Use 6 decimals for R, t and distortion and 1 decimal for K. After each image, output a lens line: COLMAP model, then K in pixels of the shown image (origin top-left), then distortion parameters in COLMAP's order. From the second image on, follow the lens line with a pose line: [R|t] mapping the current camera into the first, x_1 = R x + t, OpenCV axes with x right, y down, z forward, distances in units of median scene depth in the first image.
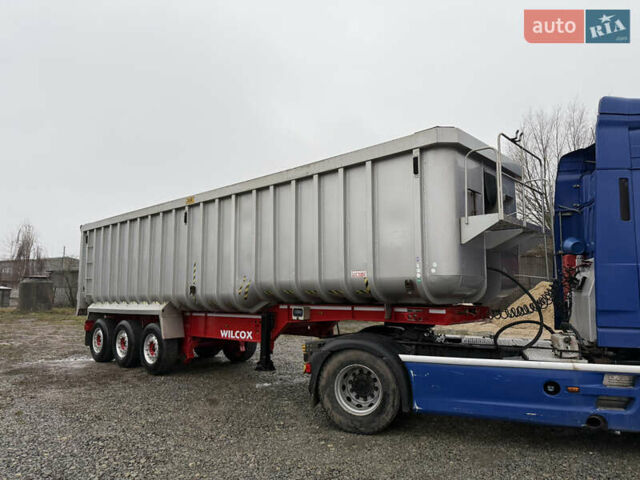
lens RADIAL K [[460.5, 0, 320.0], [0, 460.5, 240.0], [0, 0, 1]] dist [0.025948, -0.004313]
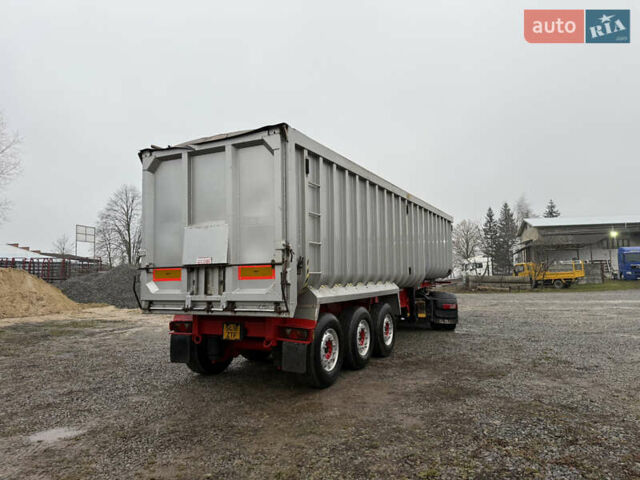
lens RADIAL K [[460.5, 0, 320.0], [0, 460.5, 240.0], [0, 0, 1]] dist [0.025948, -0.004313]
pose [[-0.264581, 0.092547, 0.959912, -1.763940], [-0.090824, 0.988569, -0.120344, 0.248613], [-0.960077, -0.119024, -0.253151, 1.955280]]
